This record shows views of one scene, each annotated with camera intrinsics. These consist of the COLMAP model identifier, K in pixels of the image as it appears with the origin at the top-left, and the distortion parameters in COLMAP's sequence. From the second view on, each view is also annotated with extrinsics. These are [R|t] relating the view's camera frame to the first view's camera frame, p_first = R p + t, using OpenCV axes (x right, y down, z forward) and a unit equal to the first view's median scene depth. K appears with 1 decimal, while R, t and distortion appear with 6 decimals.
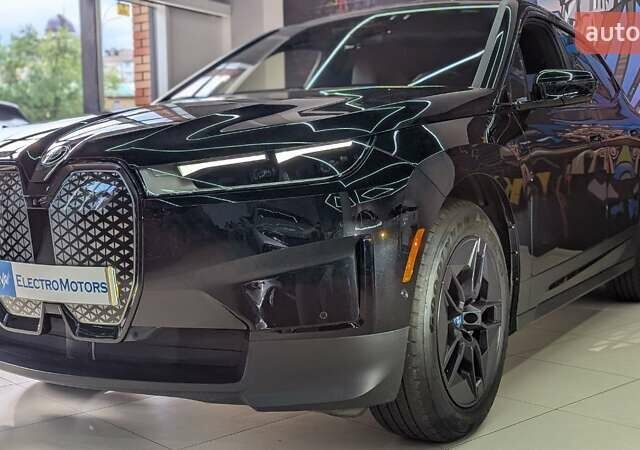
lens RADIAL K [[864.5, 0, 325.8], [0, 864.5, 213.9], [0, 0, 1]] dist [0.115137, -0.311605]
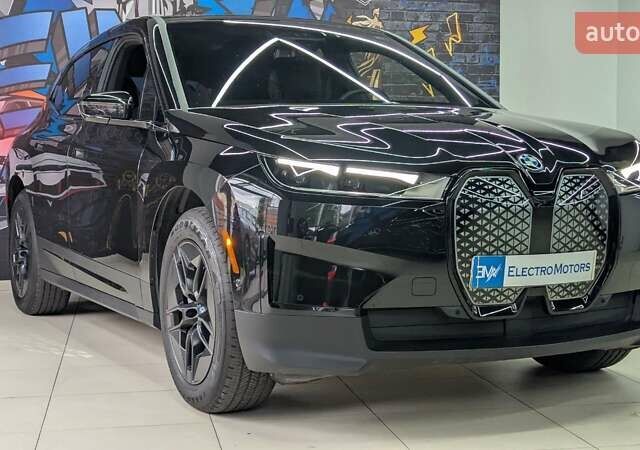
lens RADIAL K [[1149.2, 0, 320.0], [0, 1149.2, 225.0], [0, 0, 1]] dist [0.189604, -0.592198]
pose [[0.536016, -0.036185, 0.843432, -1.839186], [0.047445, 0.998793, 0.012697, -0.016064], [-0.842873, 0.033211, 0.537086, 0.411184]]
